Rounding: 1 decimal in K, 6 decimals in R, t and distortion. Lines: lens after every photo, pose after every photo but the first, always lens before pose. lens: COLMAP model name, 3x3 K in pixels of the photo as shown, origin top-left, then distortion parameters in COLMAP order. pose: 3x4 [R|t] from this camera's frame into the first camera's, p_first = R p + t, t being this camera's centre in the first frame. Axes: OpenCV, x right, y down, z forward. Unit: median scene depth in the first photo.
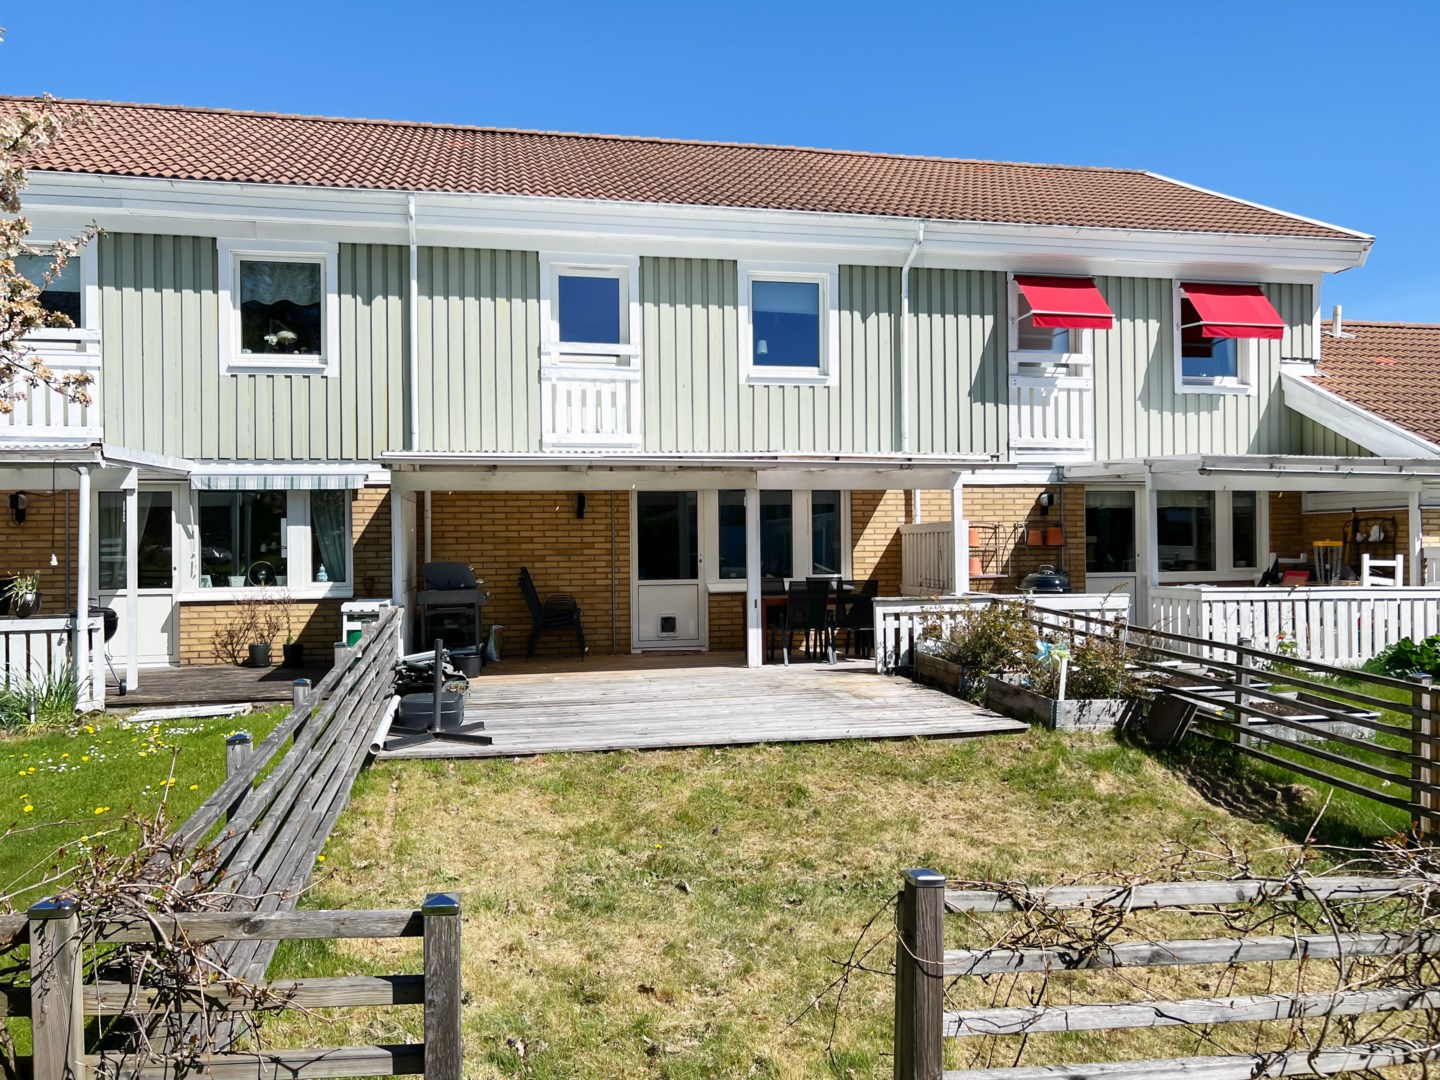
lens RADIAL K [[1096.2, 0, 720.4], [0, 1096.2, 512.5], [0, 0, 1]] dist [-0.042427, 0.062314]
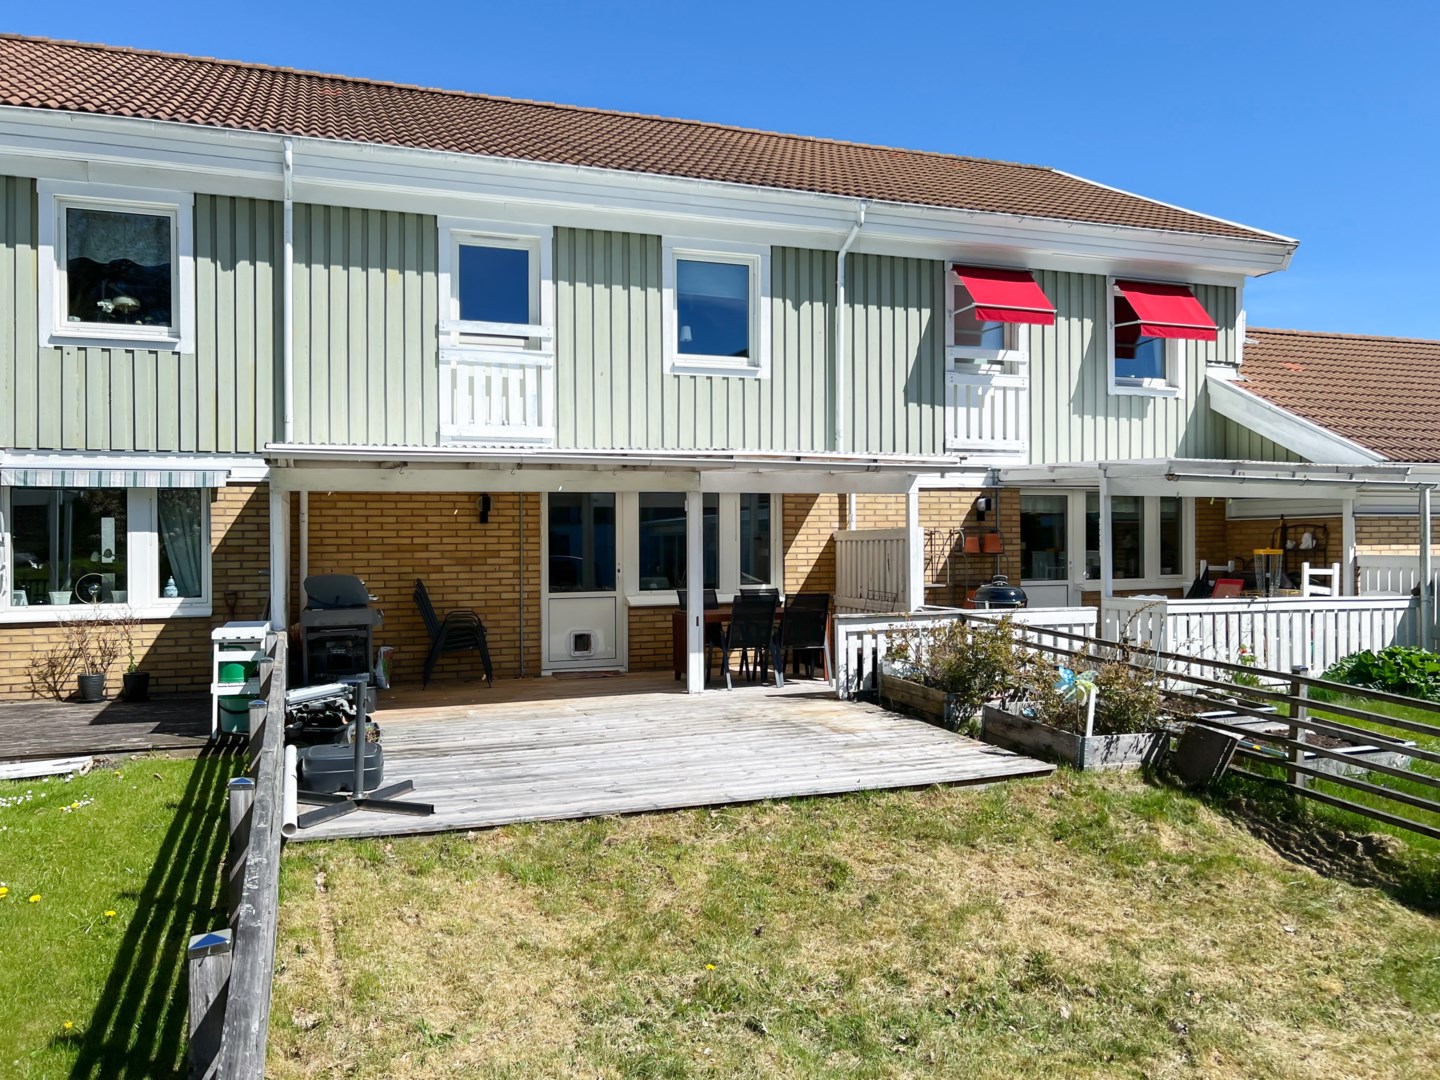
lens RADIAL K [[1096.2, 0, 720.4], [0, 1096.2, 512.5], [0, 0, 1]] dist [-0.042427, 0.062314]
pose [[0.988606, 0.005265, 0.150437, -0.073520], [-0.005760, 0.999979, 0.002855, -0.006538], [-0.150419, -0.003689, 0.988616, 0.108868]]
